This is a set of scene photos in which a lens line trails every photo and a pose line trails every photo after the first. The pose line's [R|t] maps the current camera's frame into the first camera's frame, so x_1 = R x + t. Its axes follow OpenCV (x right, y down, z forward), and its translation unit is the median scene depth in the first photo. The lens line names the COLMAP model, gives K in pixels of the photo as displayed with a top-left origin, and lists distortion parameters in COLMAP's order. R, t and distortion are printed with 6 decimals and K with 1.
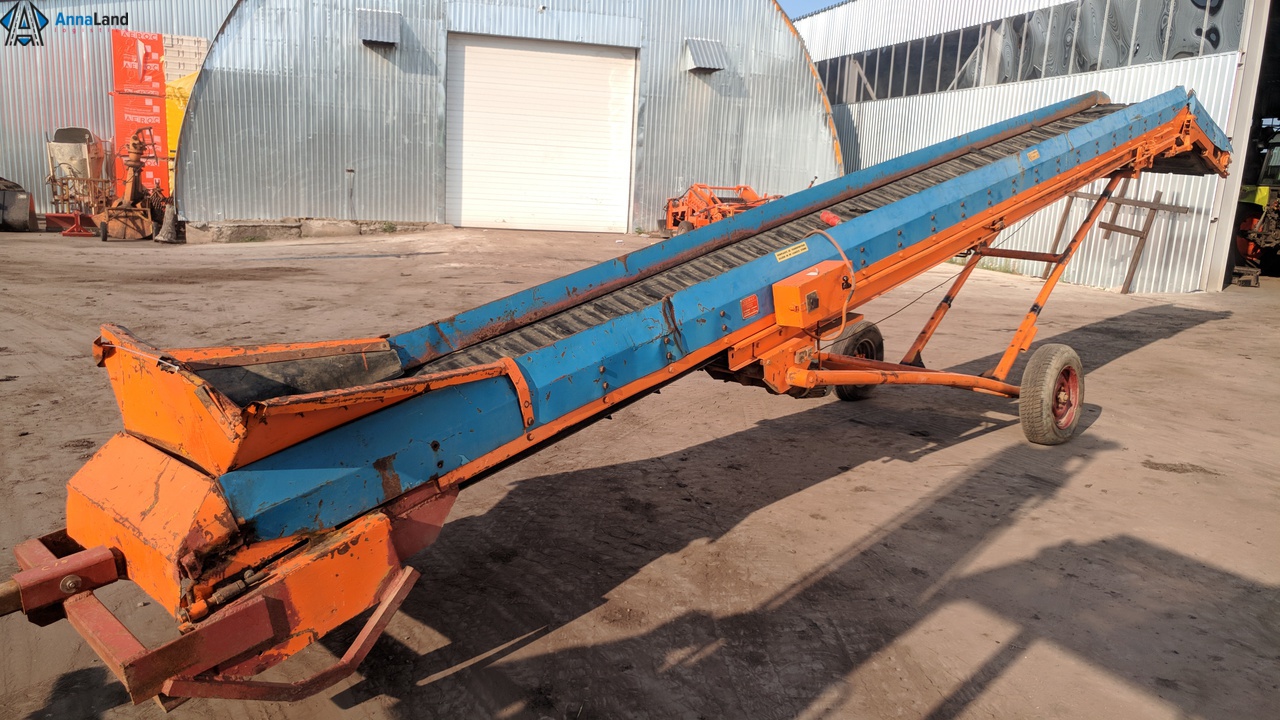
lens RADIAL K [[928.5, 0, 642.0], [0, 928.5, 363.1], [0, 0, 1]] dist [-0.026745, 0.027518]
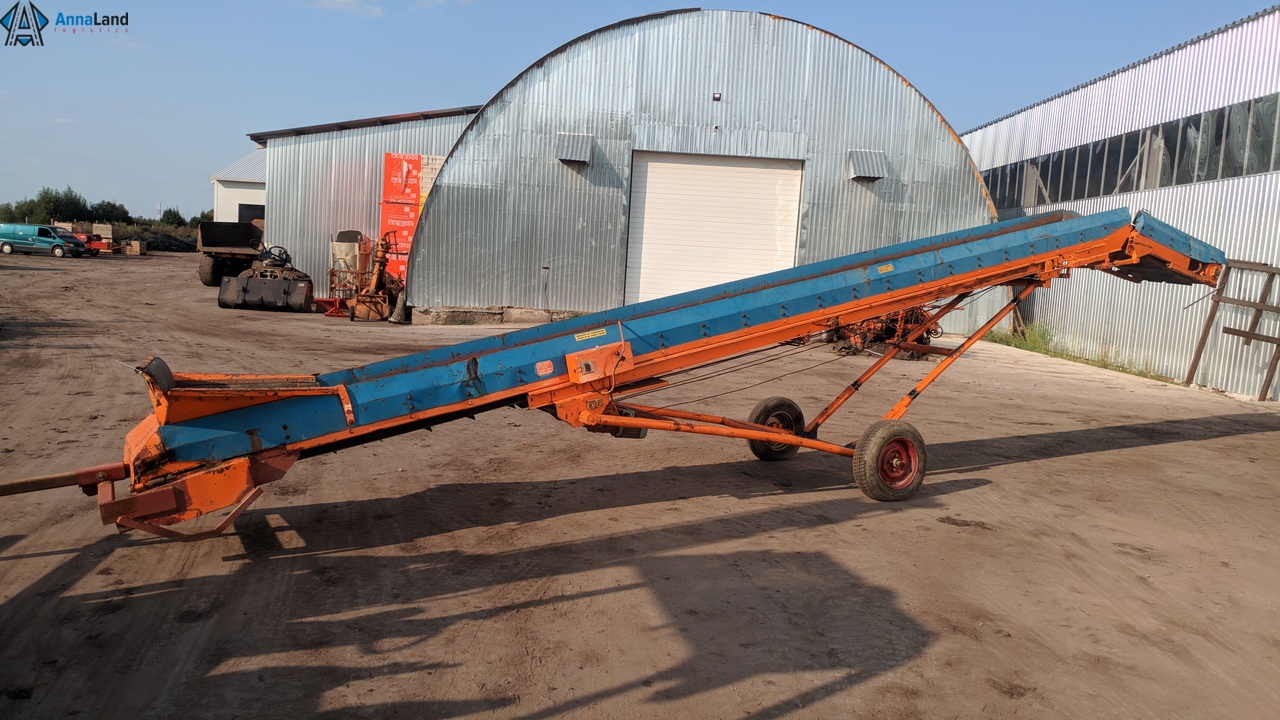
lens RADIAL K [[928.5, 0, 637.8], [0, 928.5, 355.5], [0, 0, 1]] dist [-0.026745, 0.027518]
pose [[0.960236, 0.036110, -0.276843, 0.187053], [-0.065625, 0.993010, -0.098102, 0.015936], [0.271365, 0.112369, 0.955894, -0.117003]]
